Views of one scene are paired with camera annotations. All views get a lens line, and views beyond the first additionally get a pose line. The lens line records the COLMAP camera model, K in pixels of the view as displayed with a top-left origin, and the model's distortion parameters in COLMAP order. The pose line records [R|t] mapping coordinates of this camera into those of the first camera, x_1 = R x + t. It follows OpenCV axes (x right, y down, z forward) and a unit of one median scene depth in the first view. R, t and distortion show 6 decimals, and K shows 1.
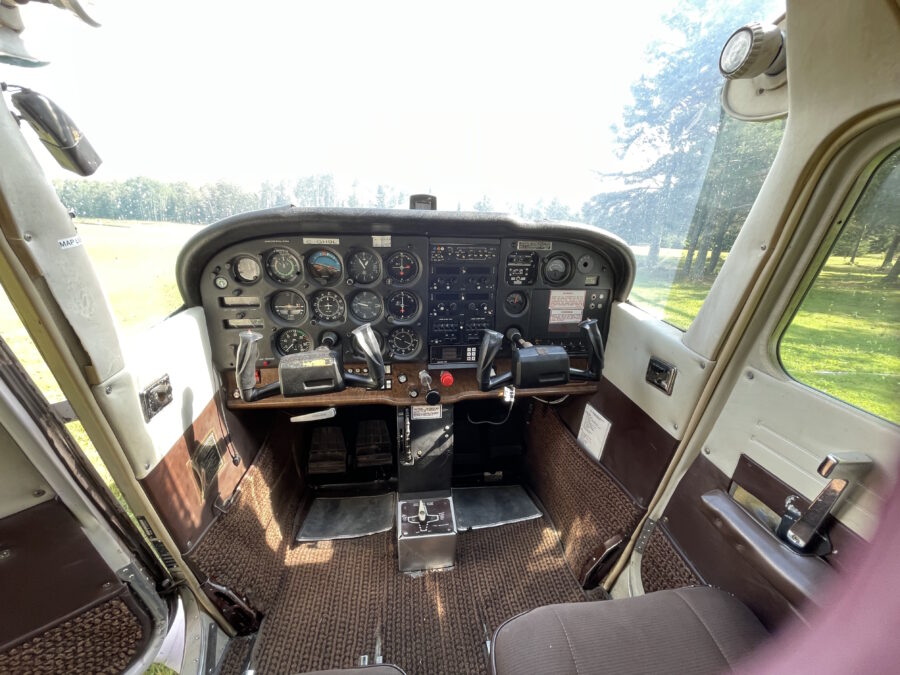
lens RADIAL K [[357.9, 0, 450.0], [0, 357.9, 337.5], [0, 0, 1]] dist [-0.018117, 0.000187]
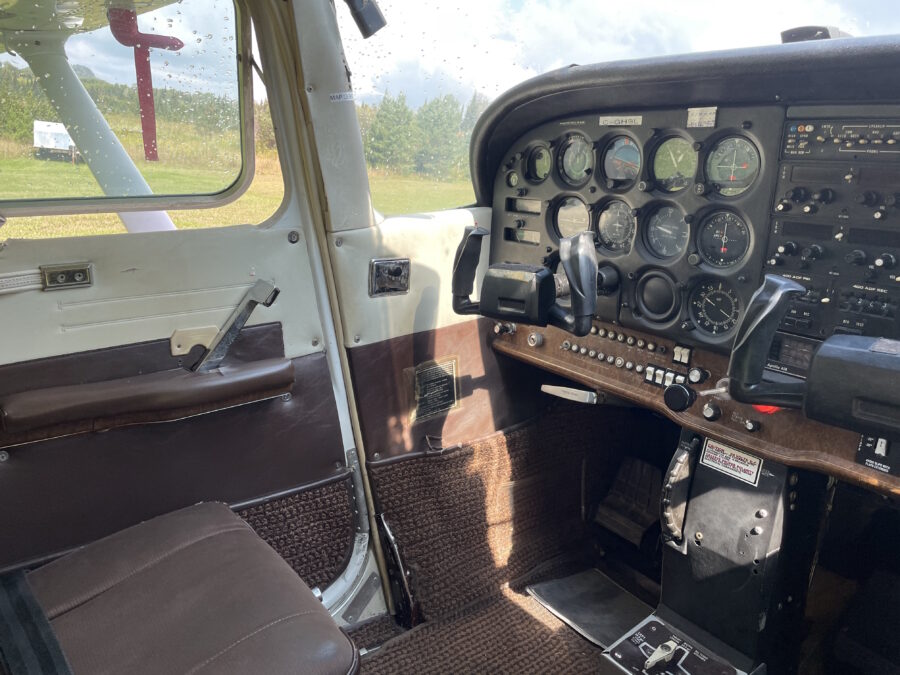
lens RADIAL K [[687.6, 0, 450.0], [0, 687.6, 337.5], [0, 0, 1]] dist [0.065910, -0.002064]
pose [[0.489479, 0.217059, -0.844569, 0.625078], [-0.300088, 0.951298, 0.070570, 0.108956], [0.818754, 0.218902, 0.530777, 0.142729]]
